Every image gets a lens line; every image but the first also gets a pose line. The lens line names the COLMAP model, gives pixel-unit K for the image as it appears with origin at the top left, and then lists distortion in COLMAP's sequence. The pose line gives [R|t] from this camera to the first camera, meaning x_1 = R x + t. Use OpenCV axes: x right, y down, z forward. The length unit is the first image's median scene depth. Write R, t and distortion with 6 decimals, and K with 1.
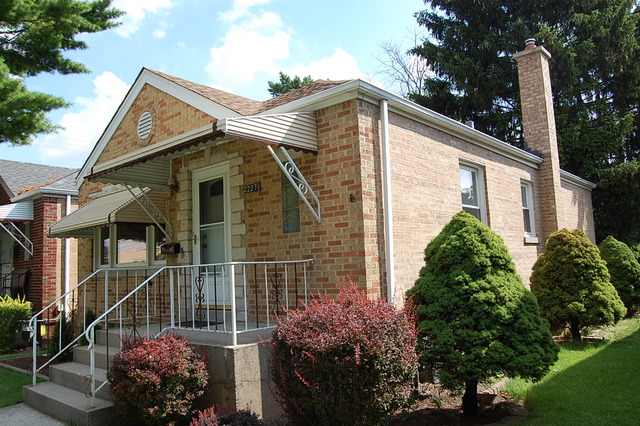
lens RADIAL K [[496.0, 0, 328.7], [0, 496.0, 211.8], [0, 0, 1]] dist [-0.086995, 0.012593]
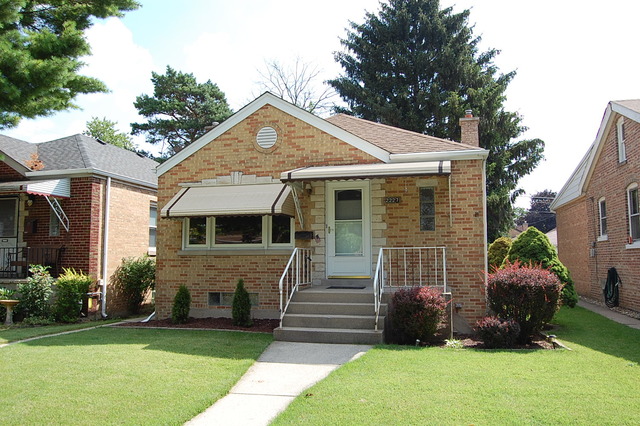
lens RADIAL K [[496.0, 0, 328.7], [0, 496.0, 211.8], [0, 0, 1]] dist [-0.086995, 0.012593]
pose [[0.894995, 0.082933, 0.438299, -0.845292], [-0.085169, 0.996260, -0.014596, 0.023811], [-0.437870, -0.024266, 0.898711, -0.257946]]
